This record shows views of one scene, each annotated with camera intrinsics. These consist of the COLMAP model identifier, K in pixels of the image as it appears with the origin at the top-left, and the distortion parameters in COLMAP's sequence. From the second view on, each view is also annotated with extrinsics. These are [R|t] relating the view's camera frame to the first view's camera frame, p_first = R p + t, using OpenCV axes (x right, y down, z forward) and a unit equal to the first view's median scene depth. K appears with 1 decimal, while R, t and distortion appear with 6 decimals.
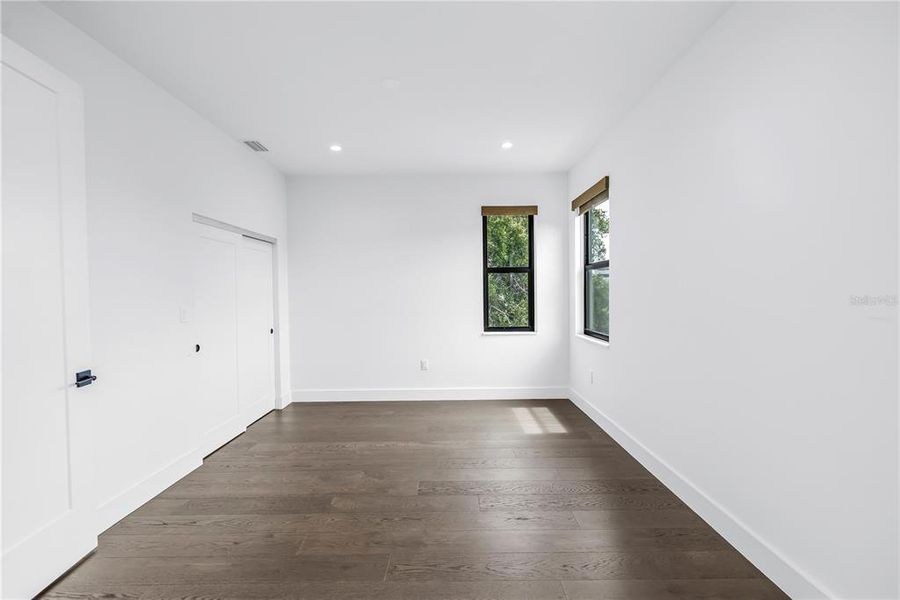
lens RADIAL K [[389.7, 0, 452.8], [0, 389.7, 287.7], [0, 0, 1]] dist [0.000218, 0.000140]
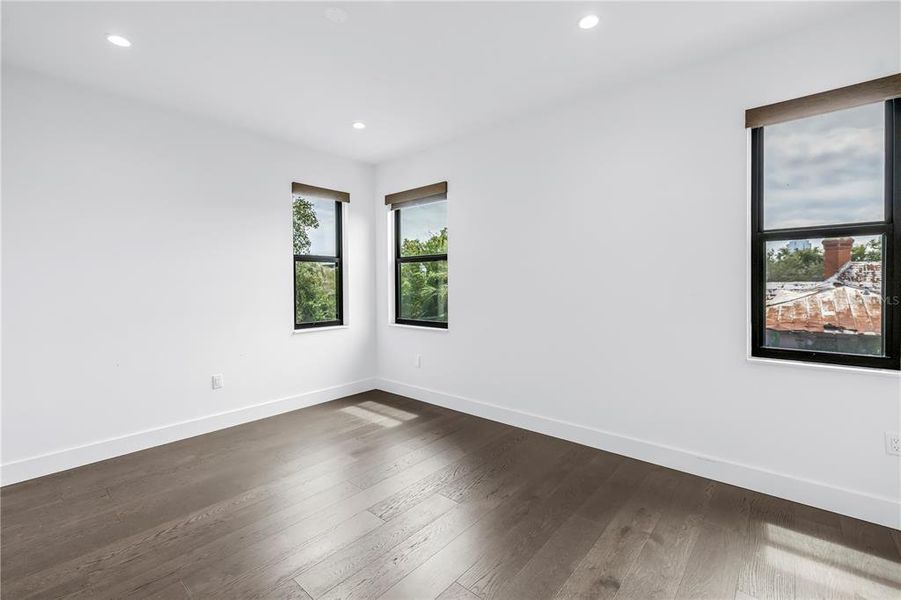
lens RADIAL K [[393.7, 0, 451.2], [0, 393.7, 278.4], [0, 0, 1]] dist [0.000389, 0.000039]
pose [[0.652843, 0.014711, 0.757350, -0.372670], [-0.008007, 0.999890, -0.012519, 0.009695], [-0.757451, 0.002109, 0.652889, 0.193036]]
